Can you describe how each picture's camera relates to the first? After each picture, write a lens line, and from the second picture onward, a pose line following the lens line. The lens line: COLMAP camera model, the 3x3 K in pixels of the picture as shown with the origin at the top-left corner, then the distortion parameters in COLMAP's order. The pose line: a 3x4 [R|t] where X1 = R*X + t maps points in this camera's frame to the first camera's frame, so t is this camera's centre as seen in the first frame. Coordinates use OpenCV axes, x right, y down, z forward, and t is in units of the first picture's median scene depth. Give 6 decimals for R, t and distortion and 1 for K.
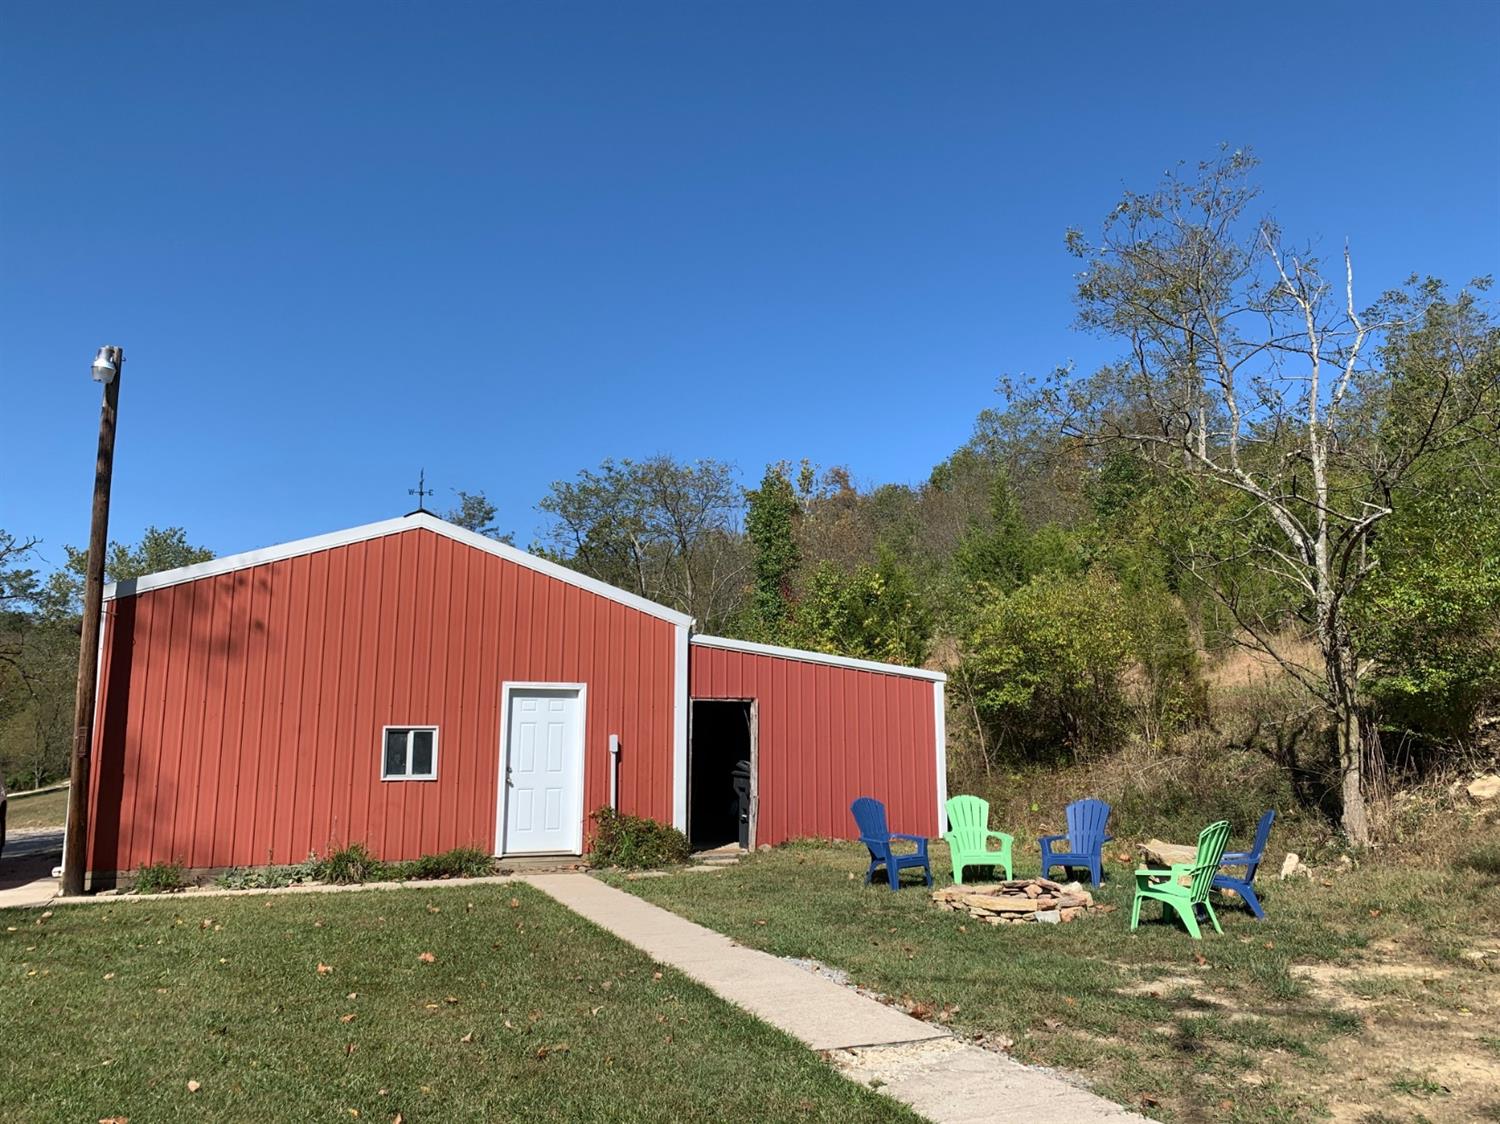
lens RADIAL K [[1175.9, 0, 750.0], [0, 1175.9, 562.0], [0, 0, 1]] dist [0.089342, -0.165257]
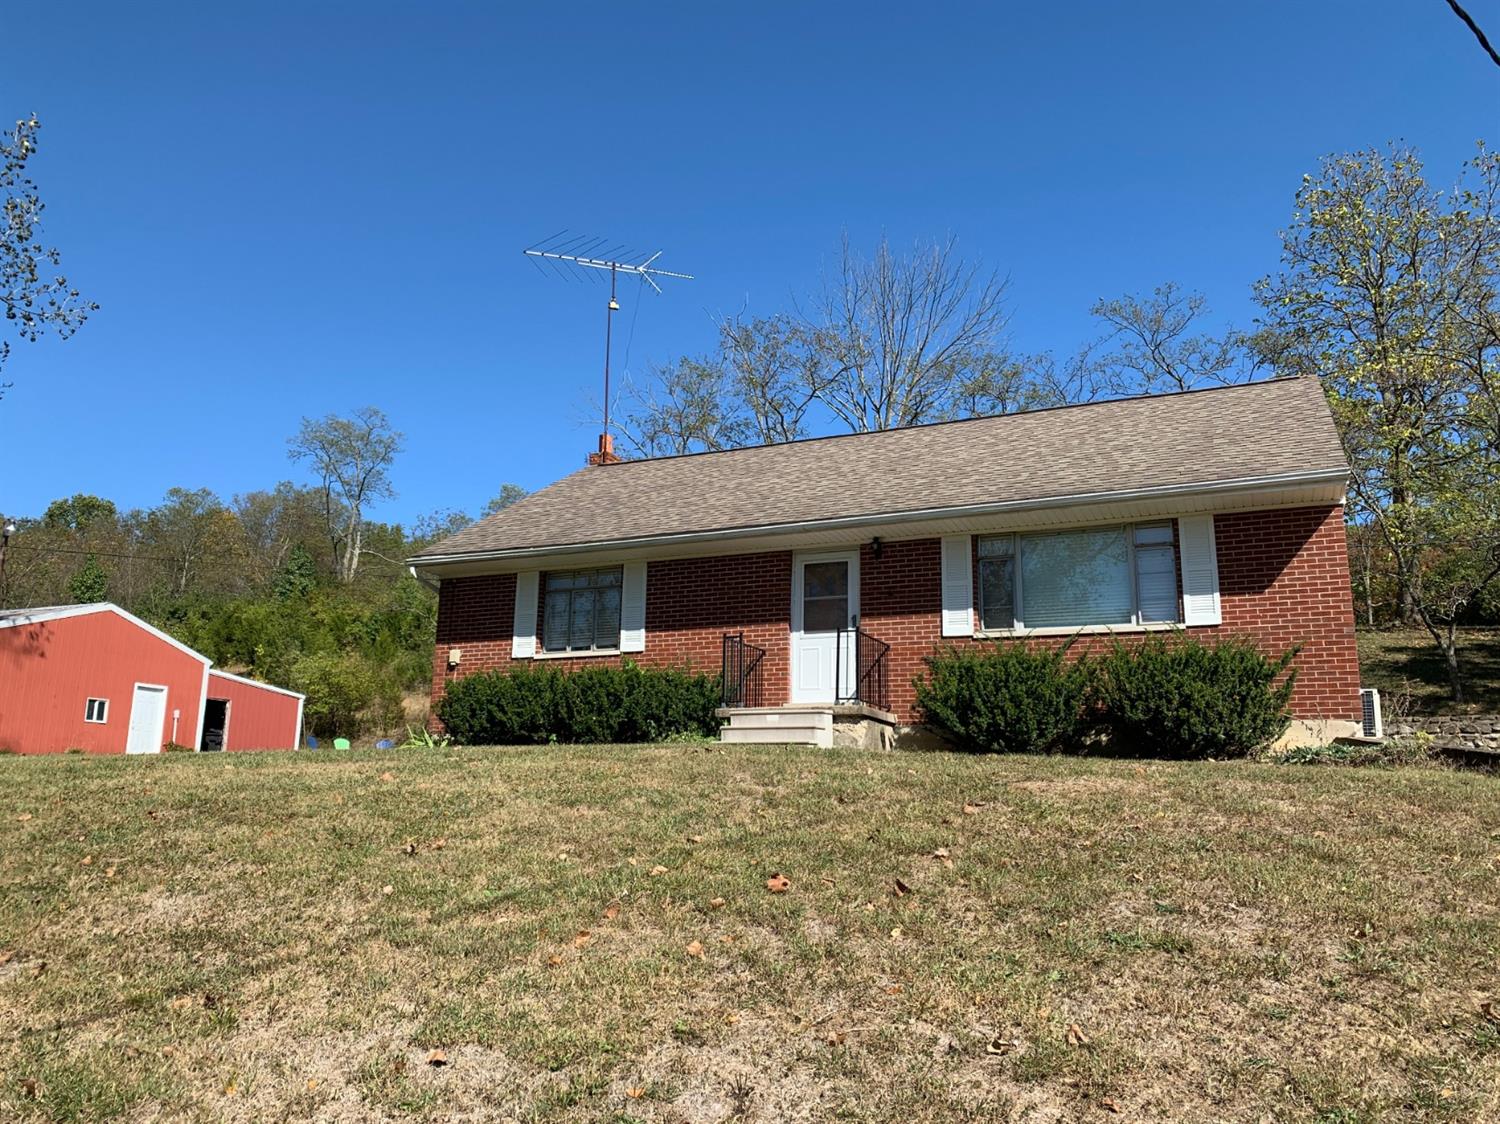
lens RADIAL K [[1175.9, 0, 750.0], [0, 1175.9, 562.0], [0, 0, 1]] dist [0.089342, -0.165257]
pose [[0.718428, 0.155444, 0.678010, -0.879299], [-0.123032, 0.987740, -0.096087, -0.047795], [-0.684634, -0.014385, 0.728745, -1.350753]]
